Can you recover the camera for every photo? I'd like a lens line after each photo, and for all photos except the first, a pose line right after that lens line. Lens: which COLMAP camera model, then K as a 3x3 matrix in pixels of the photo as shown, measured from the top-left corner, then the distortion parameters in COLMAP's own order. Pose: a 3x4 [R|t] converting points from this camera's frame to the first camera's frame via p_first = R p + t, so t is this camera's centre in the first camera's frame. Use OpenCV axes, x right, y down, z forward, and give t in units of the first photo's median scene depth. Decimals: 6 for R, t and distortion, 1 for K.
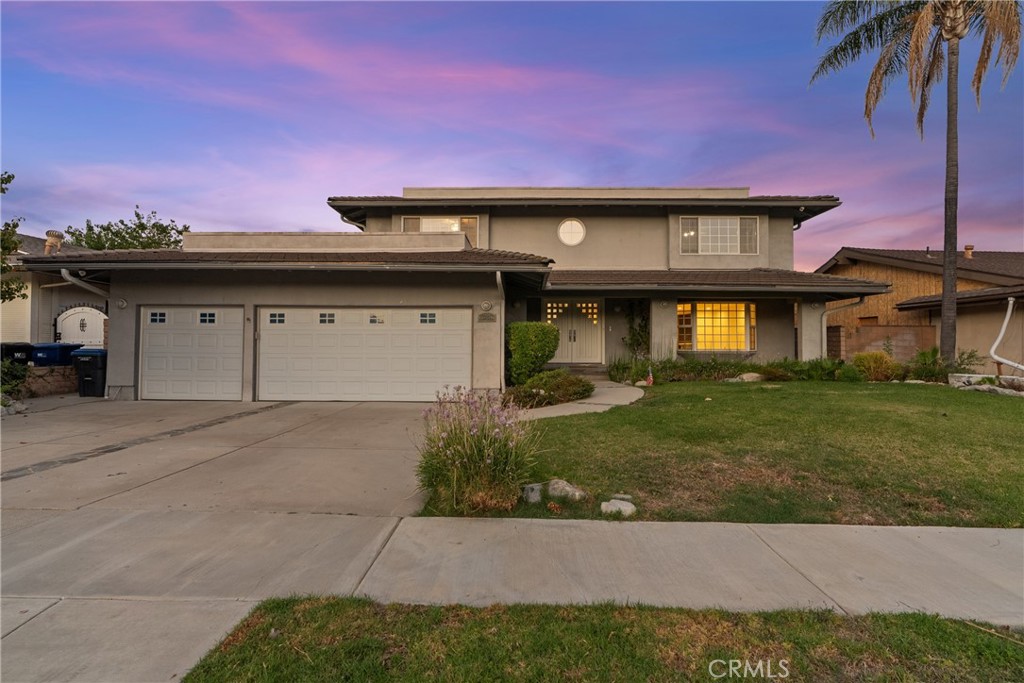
lens RADIAL K [[463.2, 0, 513.4], [0, 463.2, 341.7], [0, 0, 1]] dist [-0.007194, 0.001583]
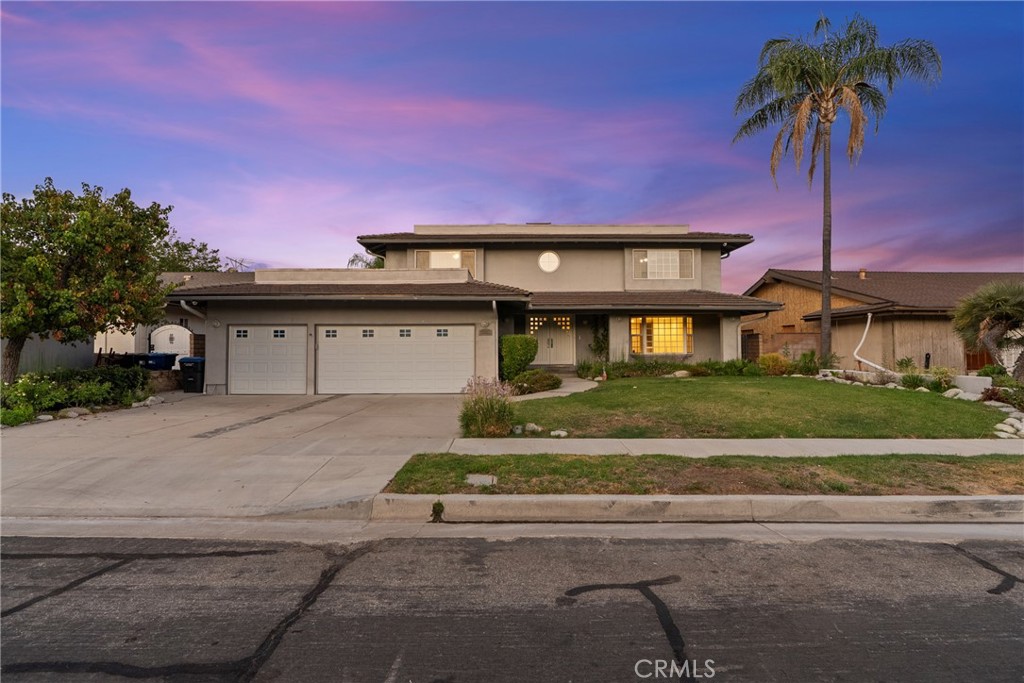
lens RADIAL K [[463.2, 0, 508.7], [0, 463.2, 345.2], [0, 0, 1]] dist [-0.007194, 0.001583]
pose [[0.999831, -0.008894, 0.016117, -0.008668], [0.008874, 0.999960, 0.001269, -0.012363], [-0.016127, -0.001125, 0.999869, -0.344690]]
